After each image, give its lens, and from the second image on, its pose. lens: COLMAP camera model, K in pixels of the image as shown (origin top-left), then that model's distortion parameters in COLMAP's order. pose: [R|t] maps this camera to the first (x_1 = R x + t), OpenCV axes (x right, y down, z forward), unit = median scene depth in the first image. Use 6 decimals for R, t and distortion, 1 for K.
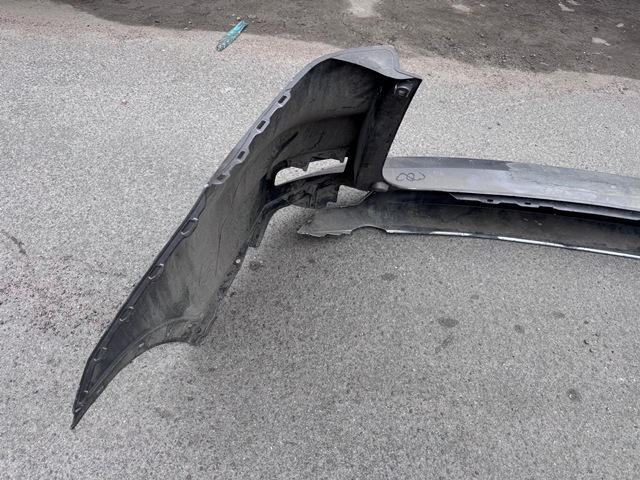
lens RADIAL K [[444.9, 0, 321.8], [0, 444.9, 239.4], [0, 0, 1]] dist [-0.003483, -0.010549]
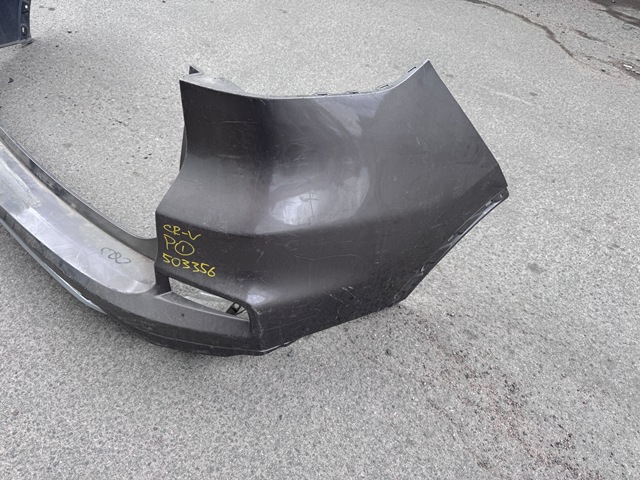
lens RADIAL K [[444.9, 0, 321.6], [0, 444.9, 240.9], [0, 0, 1]] dist [-0.003483, -0.010549]
pose [[-0.770612, -0.554293, 0.314510, -0.379817], [0.426097, -0.081135, 0.901032, -0.785468], [-0.473918, 0.828358, 0.298707, 0.569822]]
